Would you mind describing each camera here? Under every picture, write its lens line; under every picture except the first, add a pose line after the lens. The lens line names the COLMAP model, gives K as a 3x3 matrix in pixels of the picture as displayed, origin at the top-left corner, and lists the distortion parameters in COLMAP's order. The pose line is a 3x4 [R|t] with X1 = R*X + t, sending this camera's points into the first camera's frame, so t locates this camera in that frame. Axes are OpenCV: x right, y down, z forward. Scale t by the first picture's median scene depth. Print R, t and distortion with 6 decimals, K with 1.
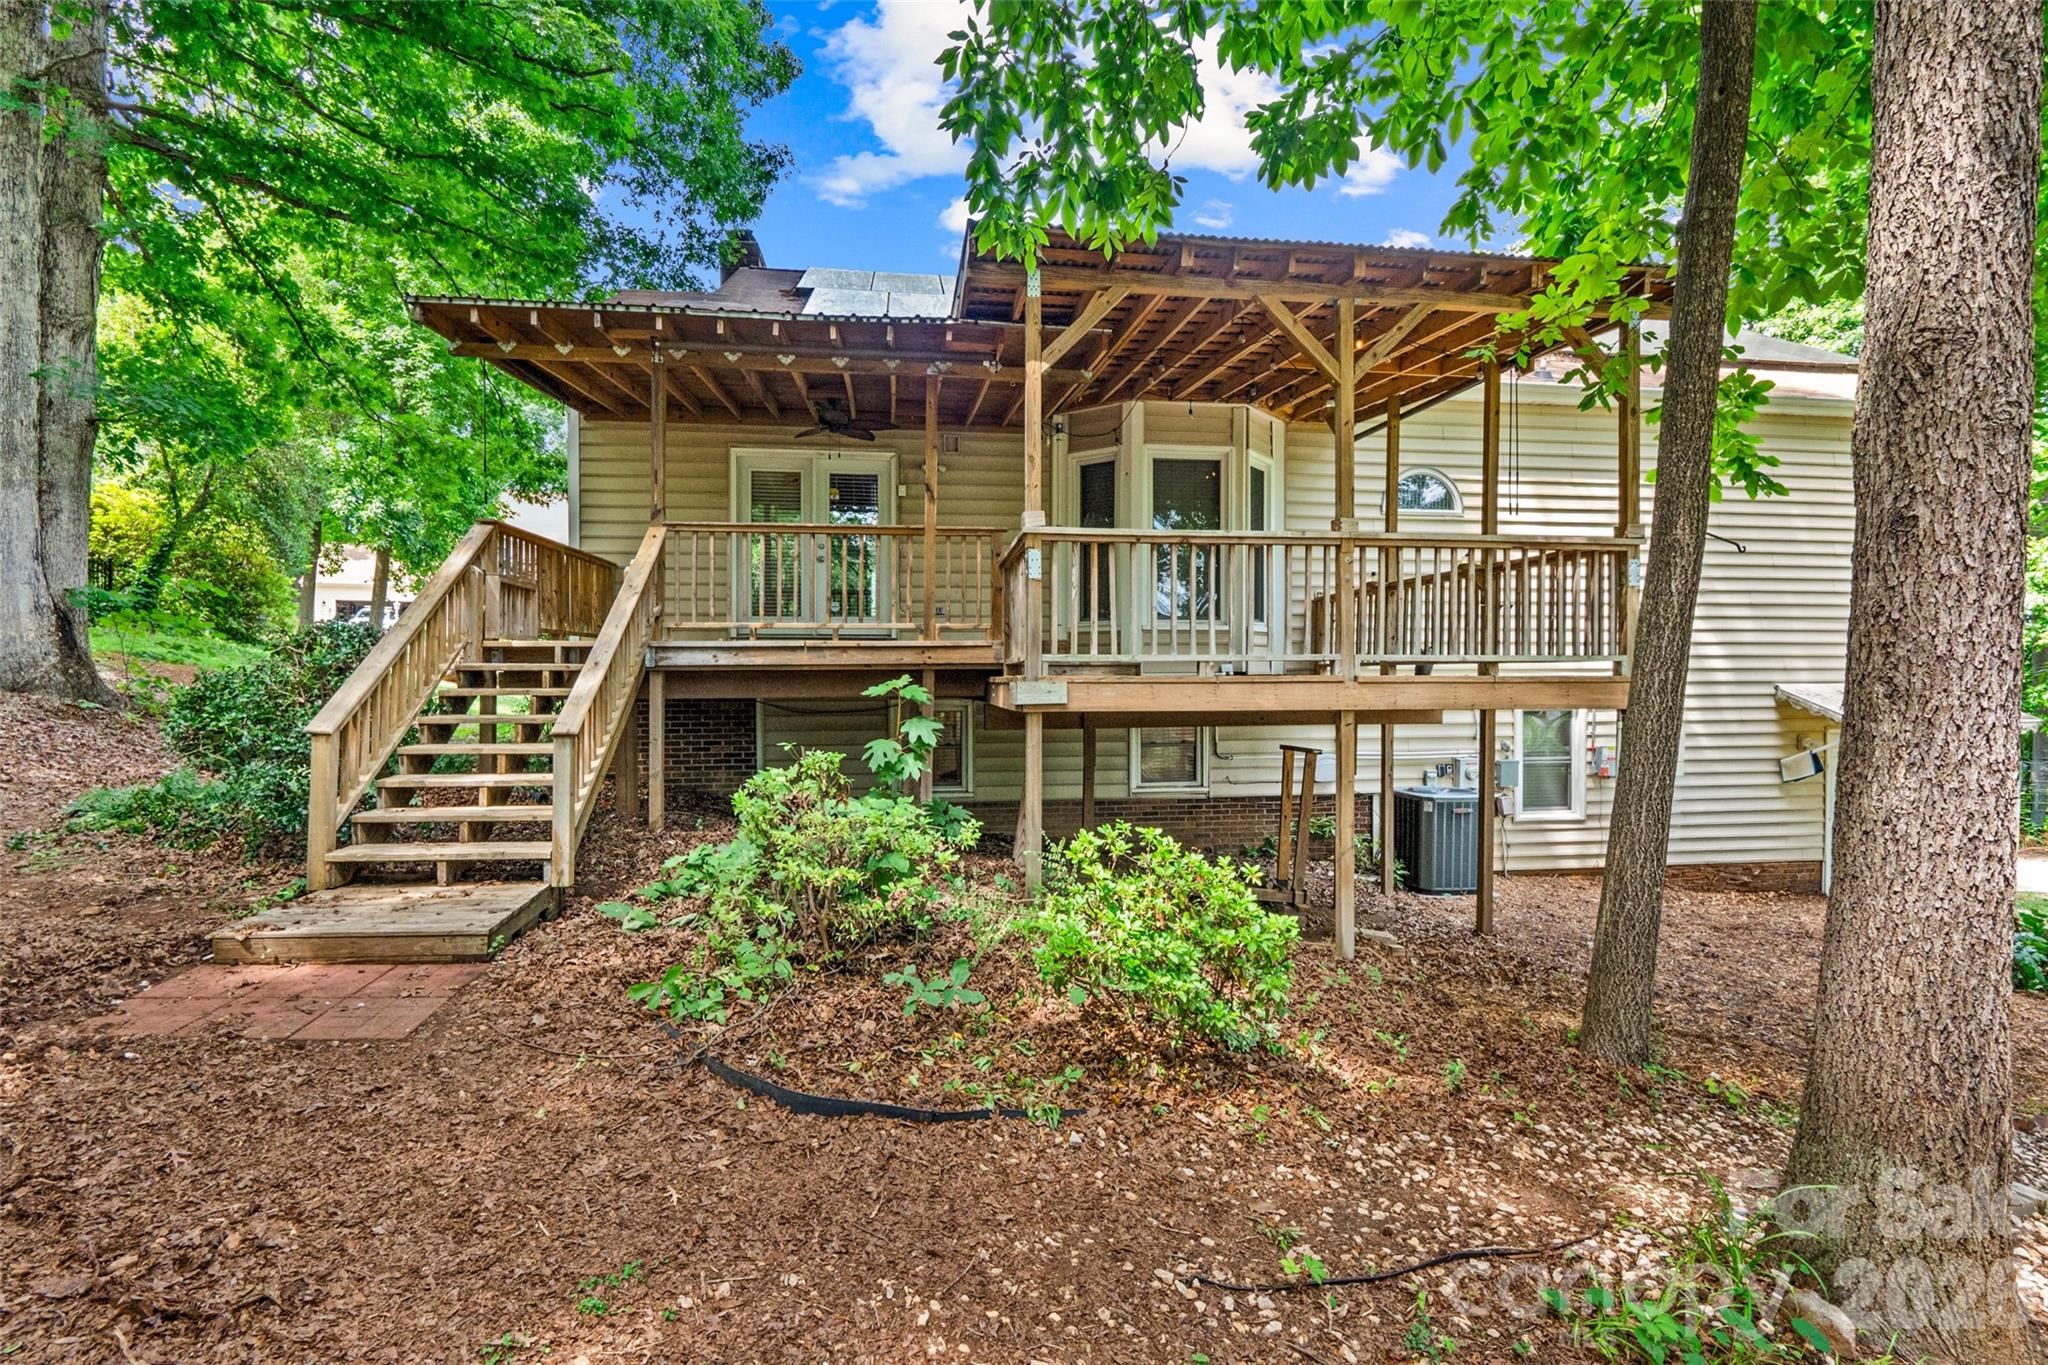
lens RADIAL K [[962.3, 0, 1033.5], [0, 962.3, 680.2], [0, 0, 1]] dist [-0.001920, 0.001554]
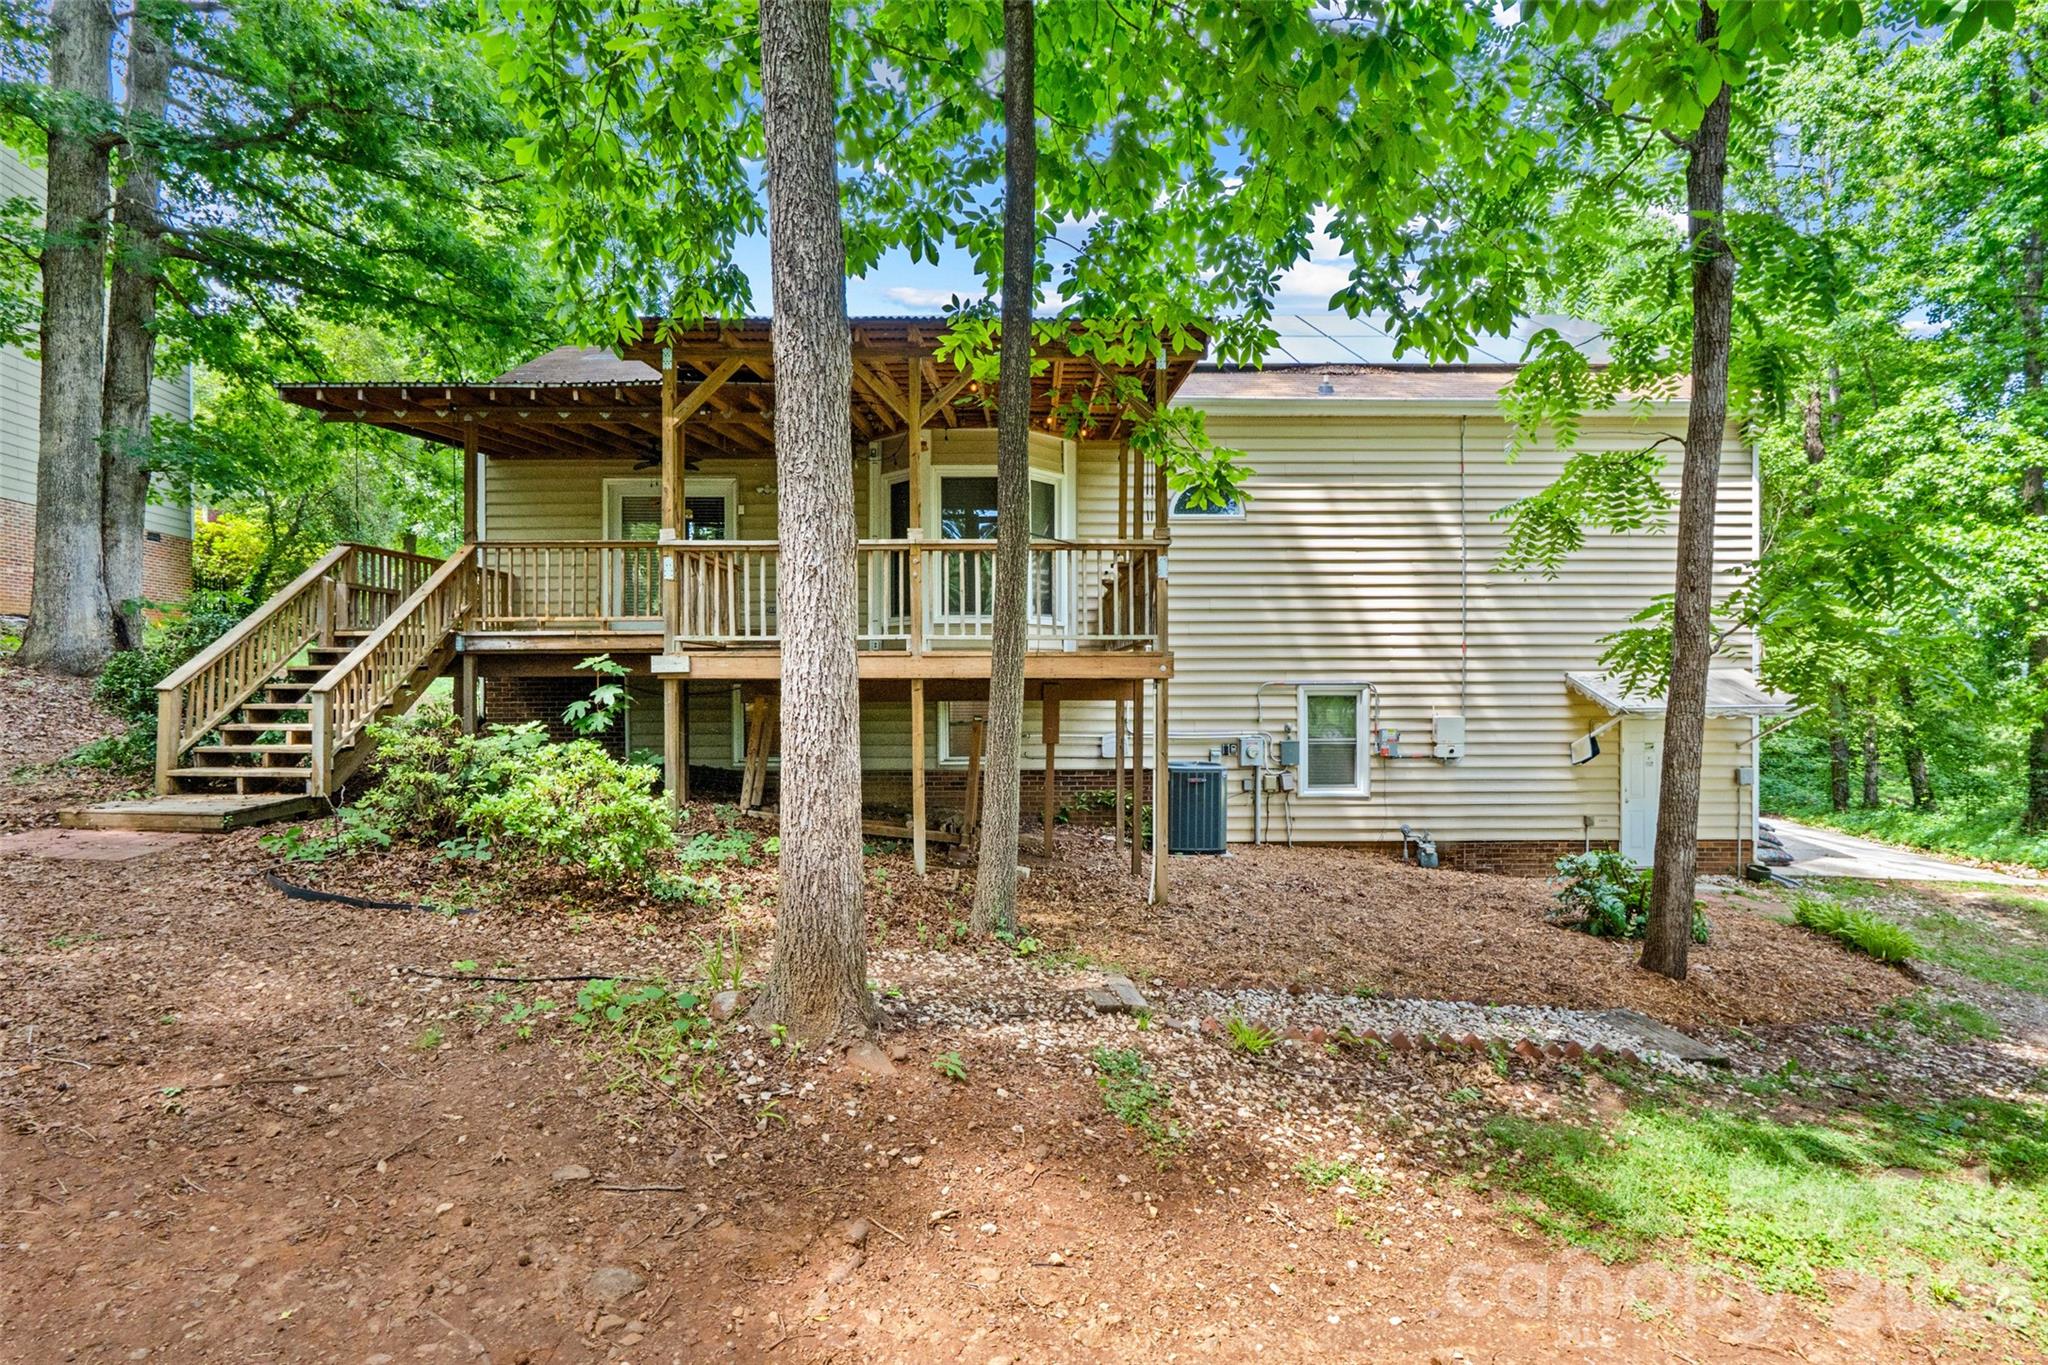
lens RADIAL K [[962.3, 0, 1012.6], [0, 962.3, 683.3], [0, 0, 1]] dist [-0.001920, 0.001554]
pose [[0.991810, -0.000877, -0.127719, 0.359110], [0.000327, 0.999991, -0.004329, 0.024939], [0.127721, 0.004251, 0.991801, -0.147405]]
